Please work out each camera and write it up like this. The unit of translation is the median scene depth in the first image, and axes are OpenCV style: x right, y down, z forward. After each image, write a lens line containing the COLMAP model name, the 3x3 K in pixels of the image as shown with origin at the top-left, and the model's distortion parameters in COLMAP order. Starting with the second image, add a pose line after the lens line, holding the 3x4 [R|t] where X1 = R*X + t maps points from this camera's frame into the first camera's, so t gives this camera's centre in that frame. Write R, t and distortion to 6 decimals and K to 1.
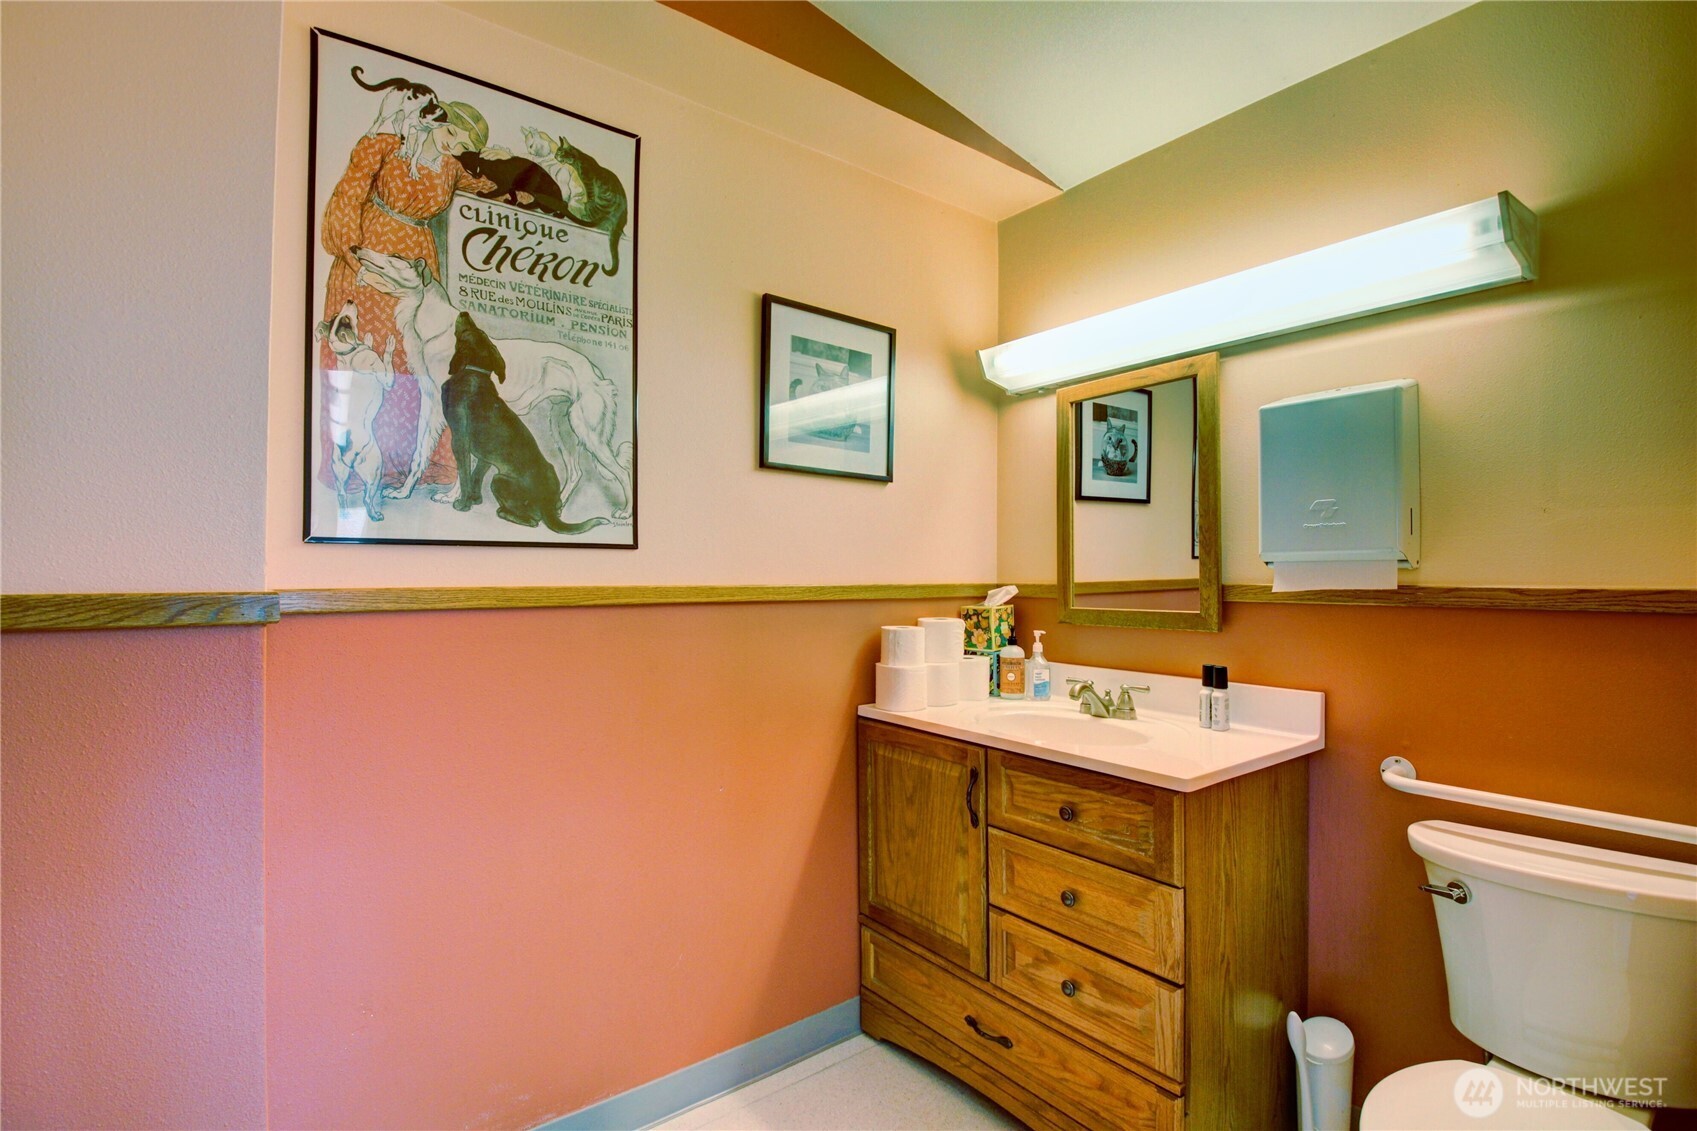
lens RADIAL K [[784.9, 0, 834.2], [0, 784.9, 572.6], [0, 0, 1]] dist [-0.030629, -0.006091]
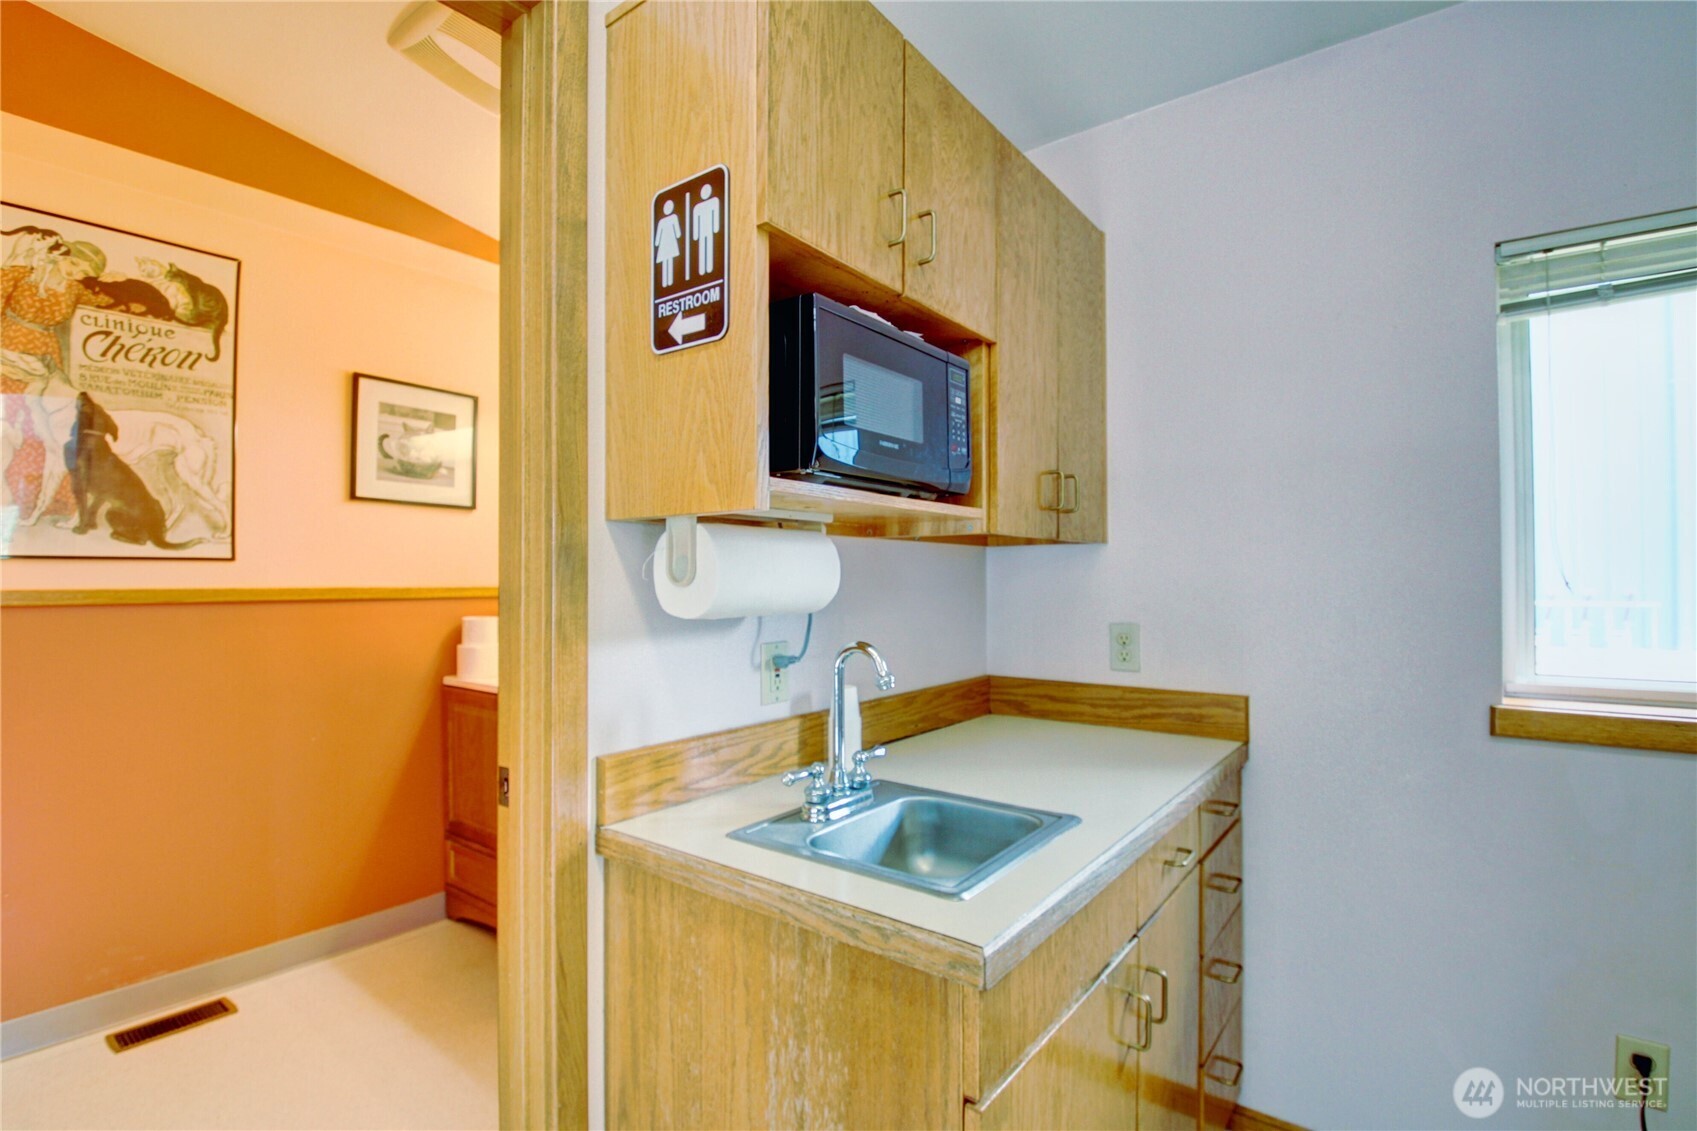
lens RADIAL K [[784.9, 0, 851.1], [0, 784.9, 563.6], [0, 0, 1]] dist [-0.030629, -0.006091]
pose [[0.962907, -0.002932, 0.269819, 0.459141], [0.006606, 0.999897, -0.012707, -0.000269], [-0.269754, 0.014018, 0.962827, -0.633371]]
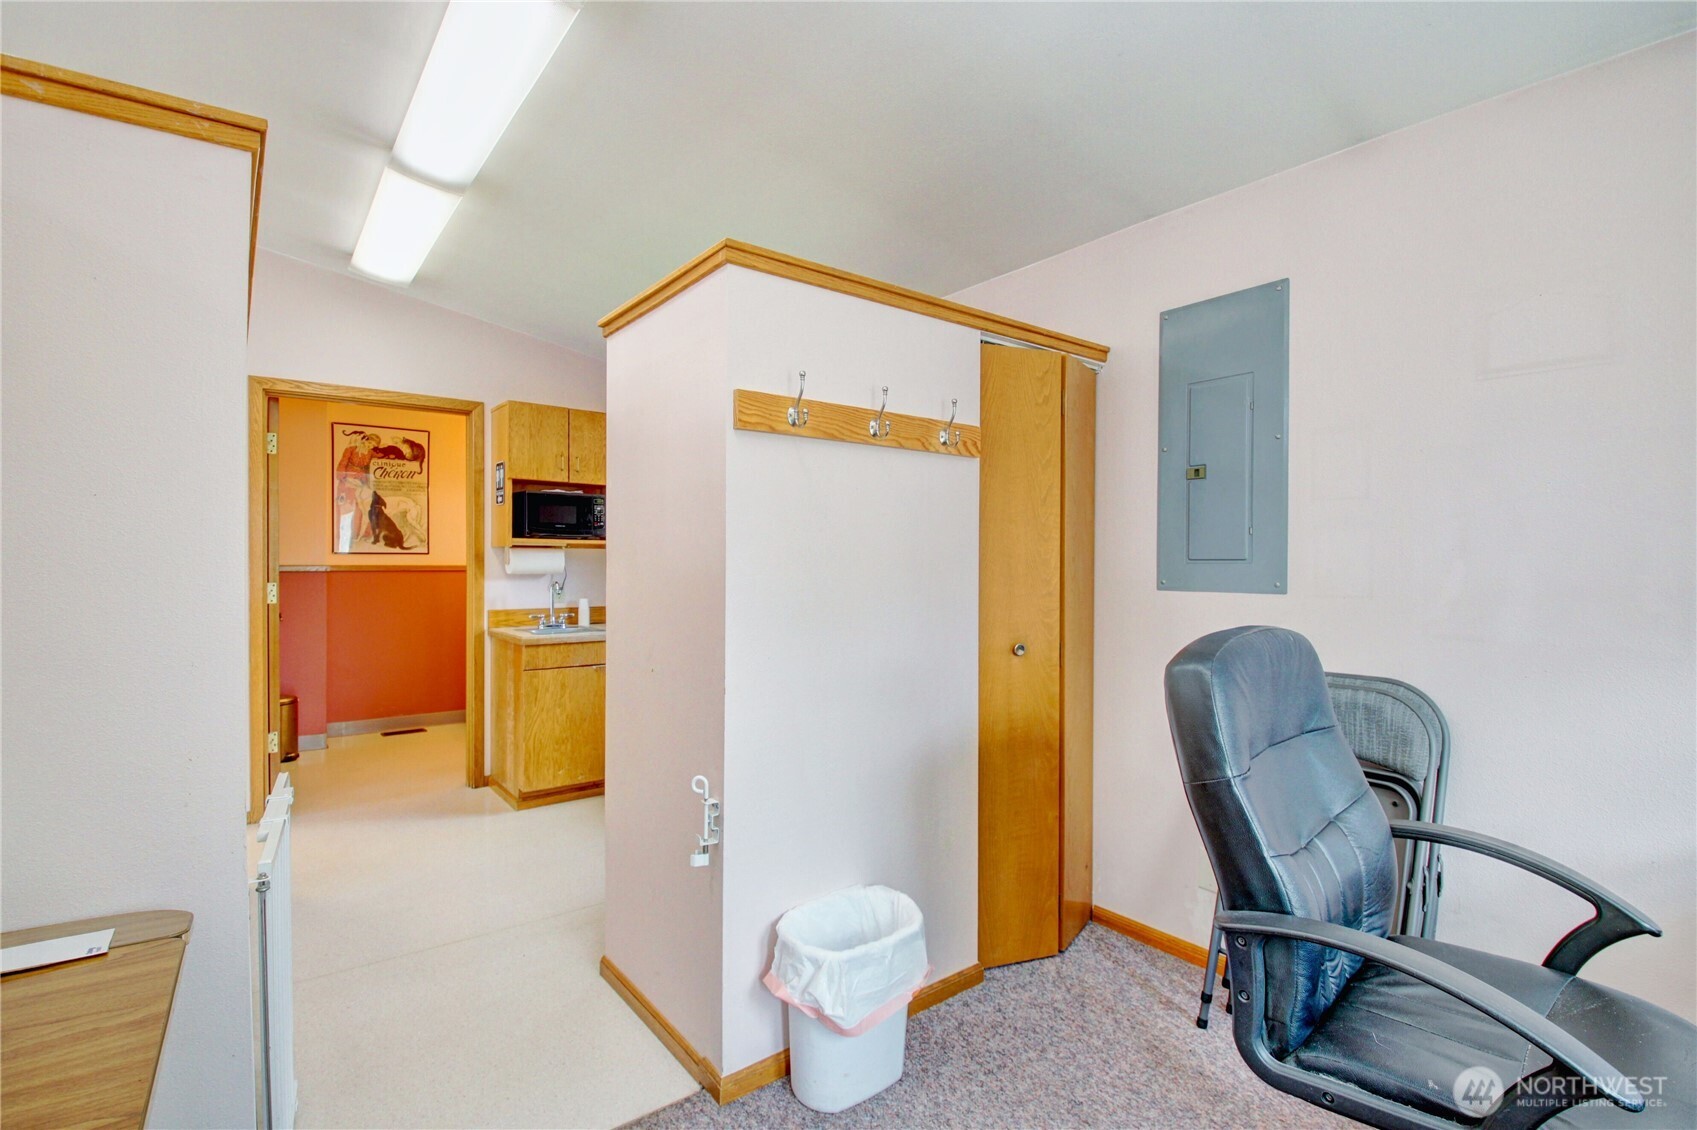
lens RADIAL K [[784.9, 0, 859.7], [0, 784.9, 561.0], [0, 0, 1]] dist [-0.030629, -0.006091]
pose [[0.999504, 0.001155, 0.031462, 1.630895], [-0.001243, 0.999995, 0.002795, -0.012714], [-0.031458, -0.002832, 0.999501, -2.622228]]
